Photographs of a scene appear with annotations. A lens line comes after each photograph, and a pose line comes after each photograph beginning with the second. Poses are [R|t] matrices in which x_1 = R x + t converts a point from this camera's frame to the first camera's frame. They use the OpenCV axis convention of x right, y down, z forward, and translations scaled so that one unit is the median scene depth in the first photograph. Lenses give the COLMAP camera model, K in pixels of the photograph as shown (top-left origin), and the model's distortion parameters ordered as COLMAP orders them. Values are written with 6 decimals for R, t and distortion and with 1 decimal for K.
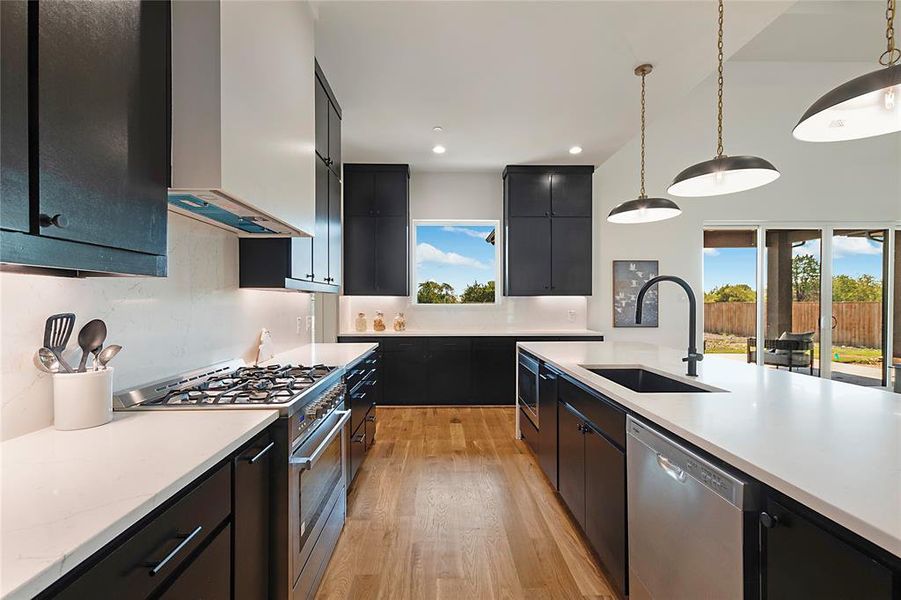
lens RADIAL K [[393.0, 0, 448.5], [0, 393.0, 302.6], [0, 0, 1]] dist [-0.000498, -0.000073]
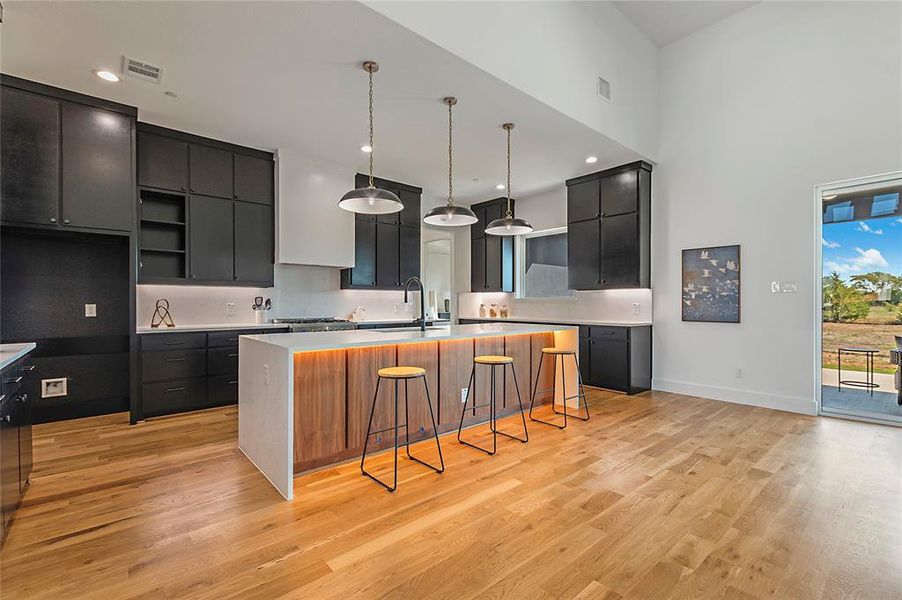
lens RADIAL K [[393.5, 0, 447.0], [0, 393.5, 302.2], [0, 0, 1]] dist [-0.000498, -0.000073]
pose [[0.636473, -0.000289, -0.771299, 0.791248], [-0.000476, 1.000000, -0.000768, 0.019036], [0.771299, 0.000856, 0.636473, -0.037330]]
